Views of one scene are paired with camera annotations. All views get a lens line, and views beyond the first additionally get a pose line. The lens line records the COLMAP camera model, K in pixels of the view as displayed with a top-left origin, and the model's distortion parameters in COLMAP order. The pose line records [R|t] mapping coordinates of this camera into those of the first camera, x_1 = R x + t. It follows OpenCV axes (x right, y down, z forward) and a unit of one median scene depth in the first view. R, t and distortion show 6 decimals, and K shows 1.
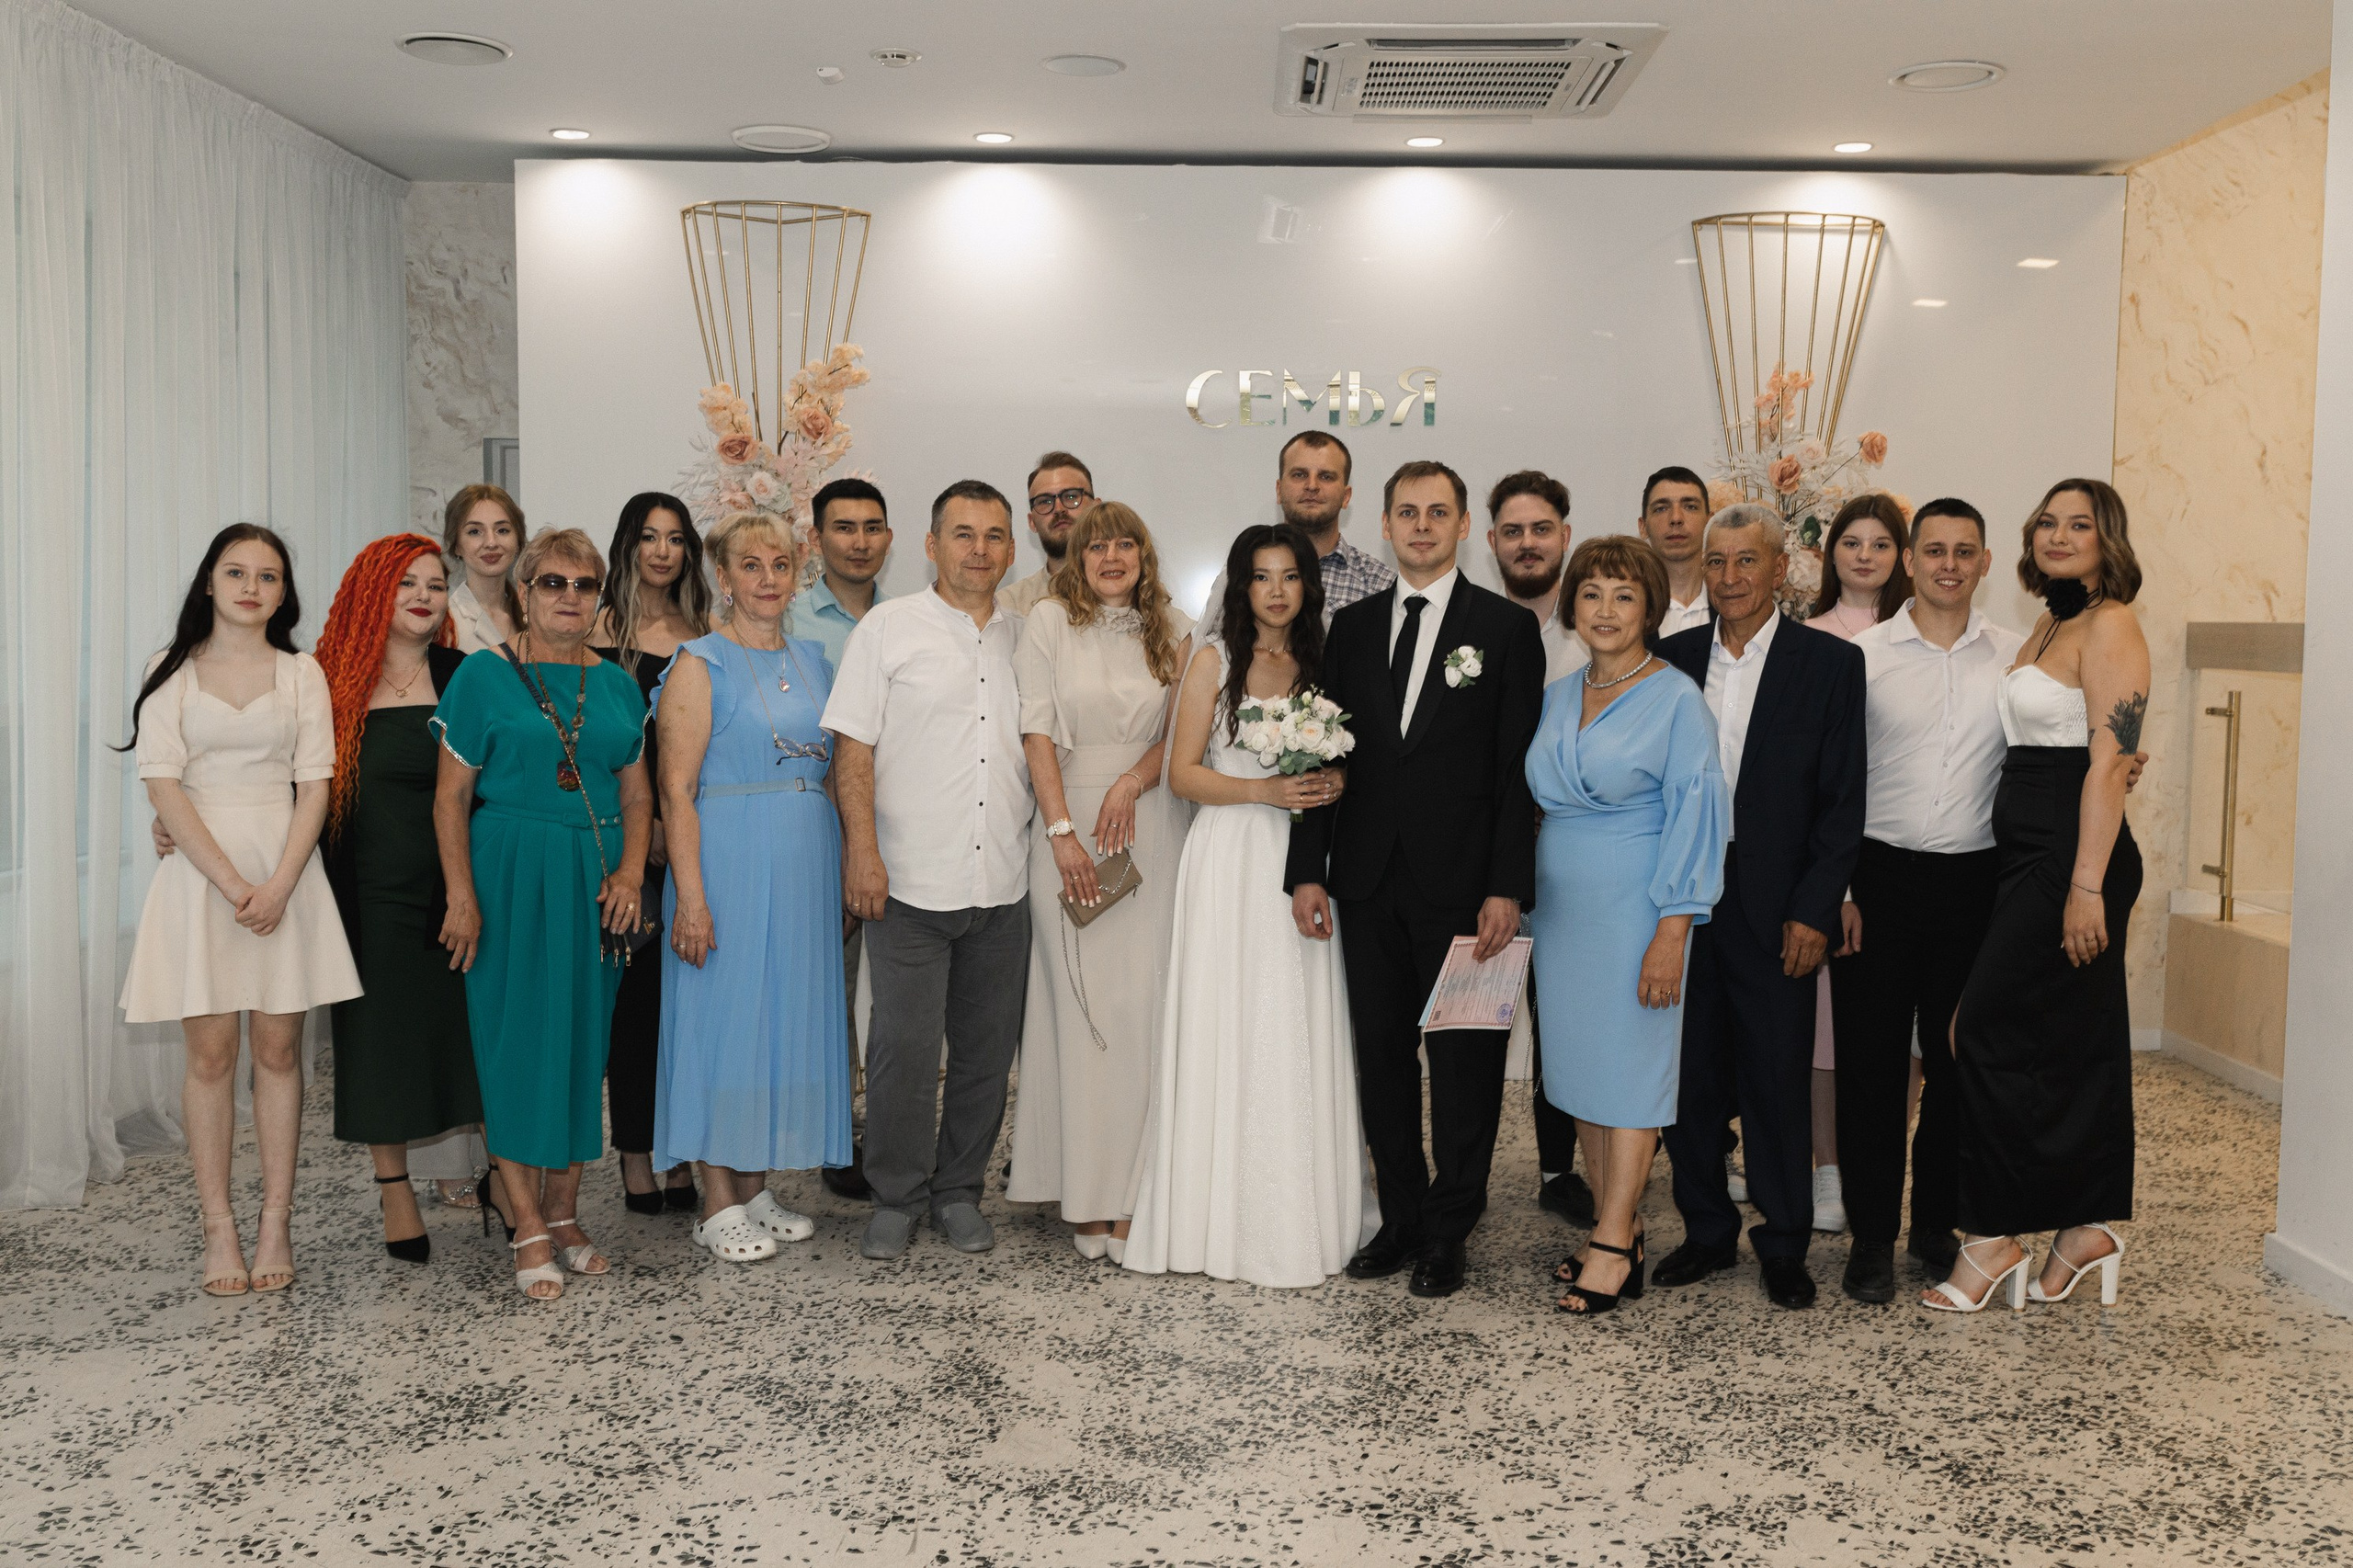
lens RADIAL K [[2218.1, 0, 1176.5], [0, 2218.1, 784.0], [0, 0, 1]] dist [0.001515, 0.003498]
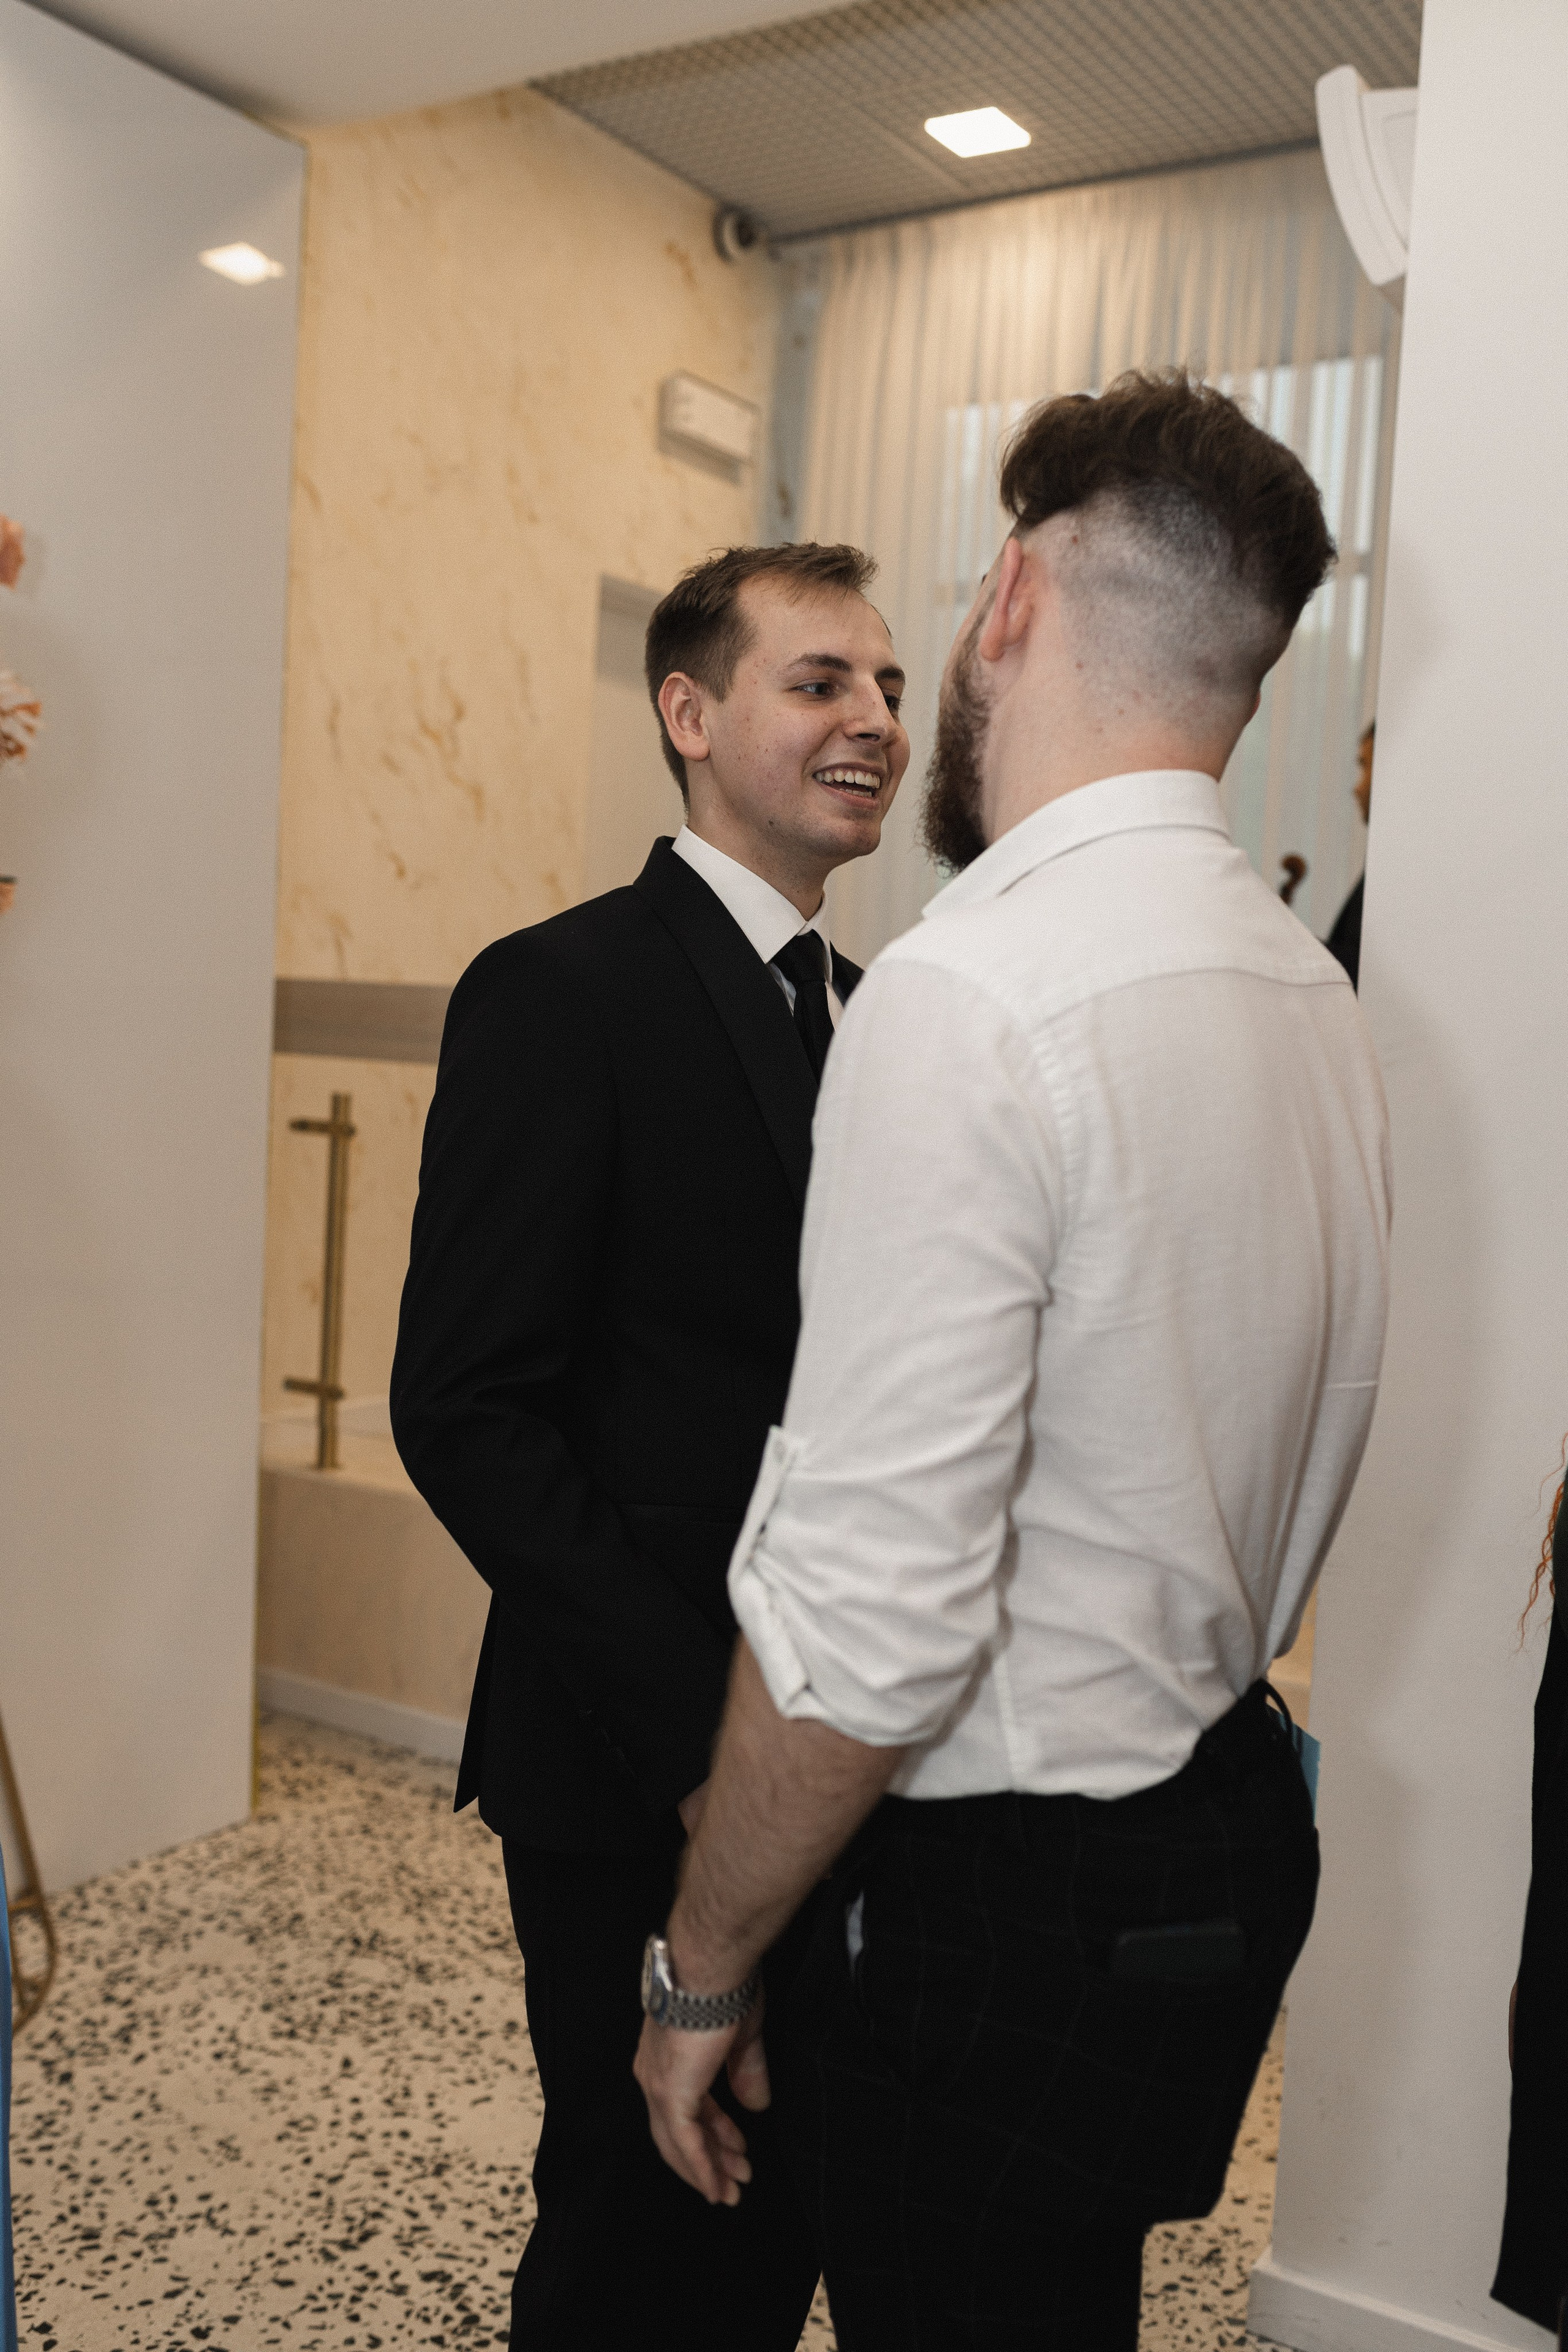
lens RADIAL K [[2341.1, 0, 784.0], [0, 2341.1, 1176.0], [0, 0, 1]] dist [0.001727, 0.002607]
pose [[0.550537, -0.028128, 0.834337, 0.009378], [0.015463, 0.999604, 0.023496, -0.054691], [-0.834667, -0.000034, 0.550754, 0.922205]]
